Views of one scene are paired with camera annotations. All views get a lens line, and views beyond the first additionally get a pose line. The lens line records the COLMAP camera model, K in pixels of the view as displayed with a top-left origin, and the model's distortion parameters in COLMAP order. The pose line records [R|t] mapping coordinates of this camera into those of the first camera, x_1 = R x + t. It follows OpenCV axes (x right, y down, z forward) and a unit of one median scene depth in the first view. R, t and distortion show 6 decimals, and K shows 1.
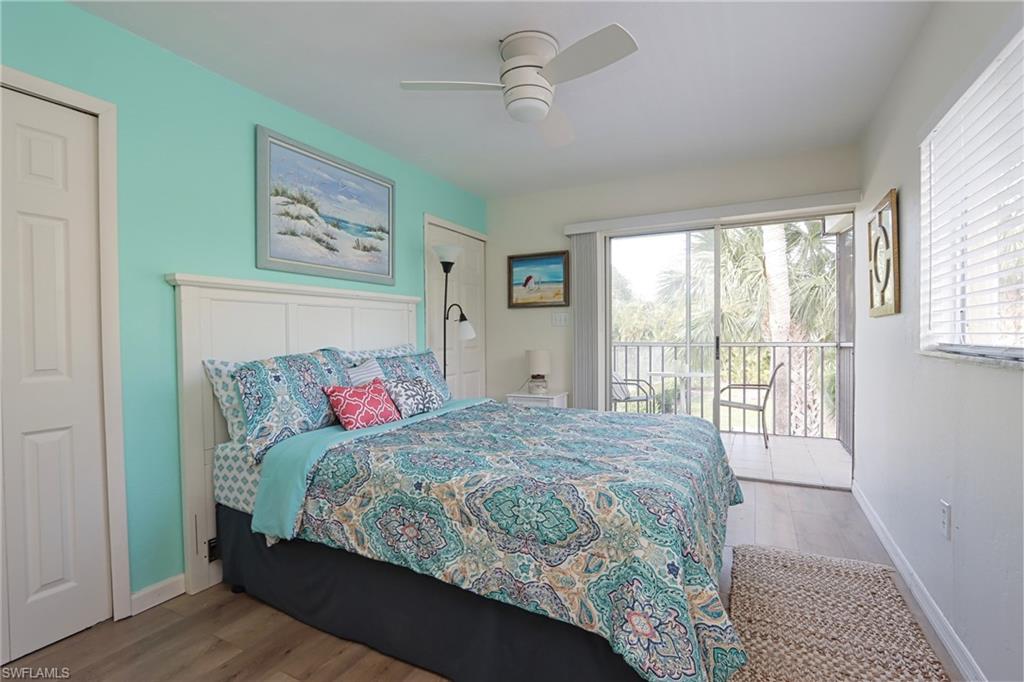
lens RADIAL K [[479.8, 0, 512.0], [0, 479.8, 341.0], [0, 0, 1]] dist [0.000551, 0.000188]
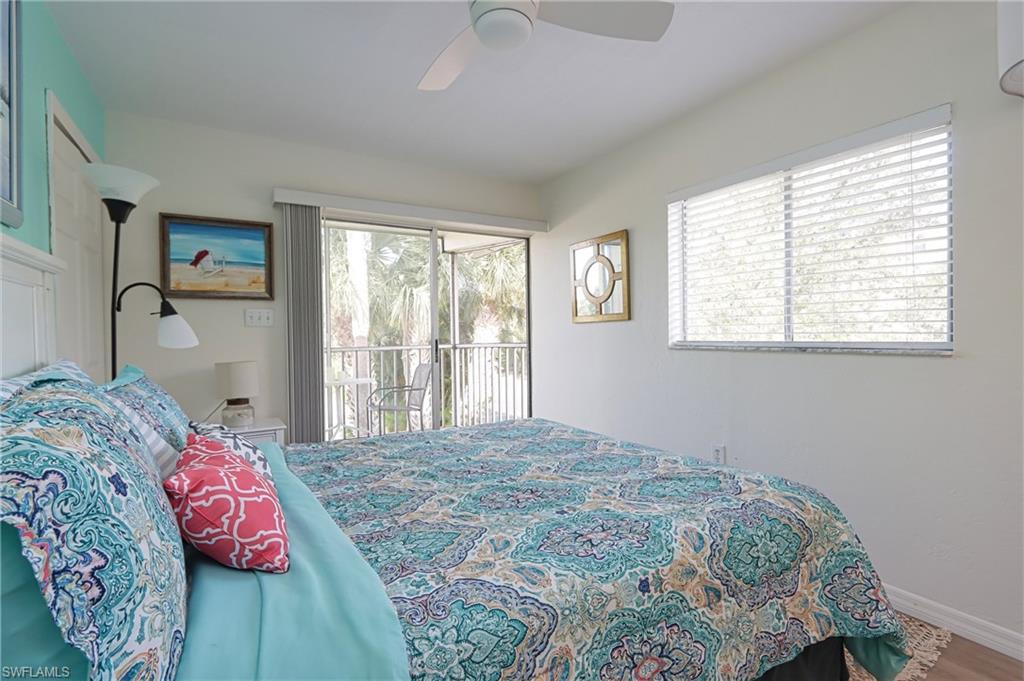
lens RADIAL K [[468.1, 0, 512.0], [0, 468.1, 340.5], [0, 0, 1]] dist [-0.004176, -0.000036]
pose [[0.529542, -0.011227, 0.848209, -0.430520], [0.021149, 0.999776, 0.000030, -0.004440], [-0.848020, 0.017923, 0.529661, 0.459243]]
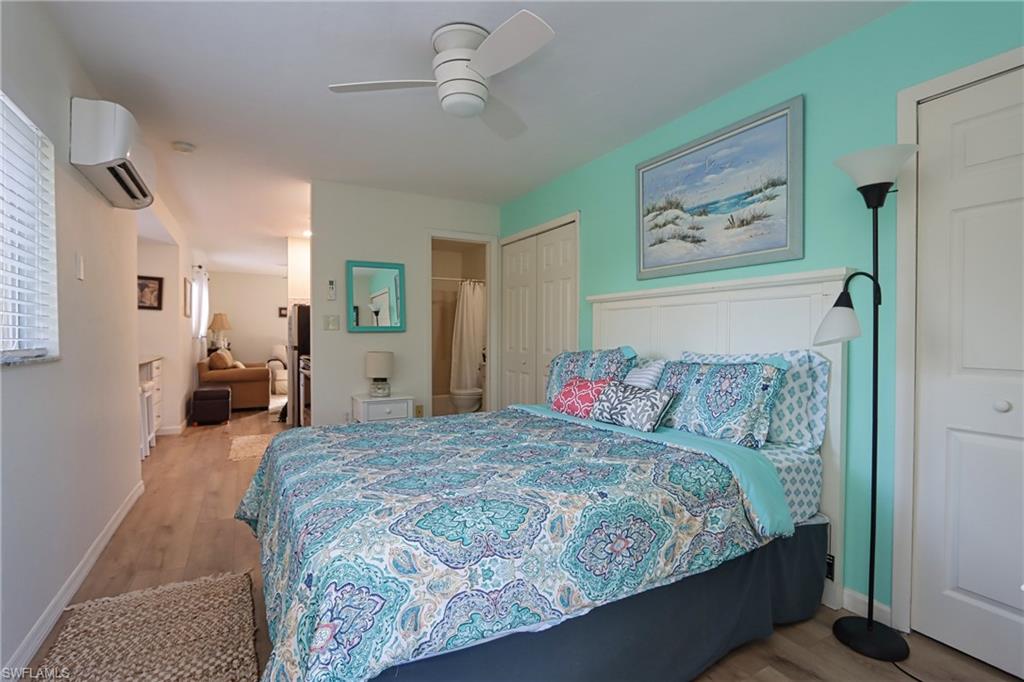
lens RADIAL K [[491.7, 0, 494.7], [0, 491.7, 337.2], [0, 0, 1]] dist [-0.041968, -0.000187]
pose [[-0.586776, 0.001095, -0.809749, 0.597698], [-0.018152, 0.999730, 0.014505, -0.014959], [0.809546, 0.023210, -0.586597, 1.225951]]
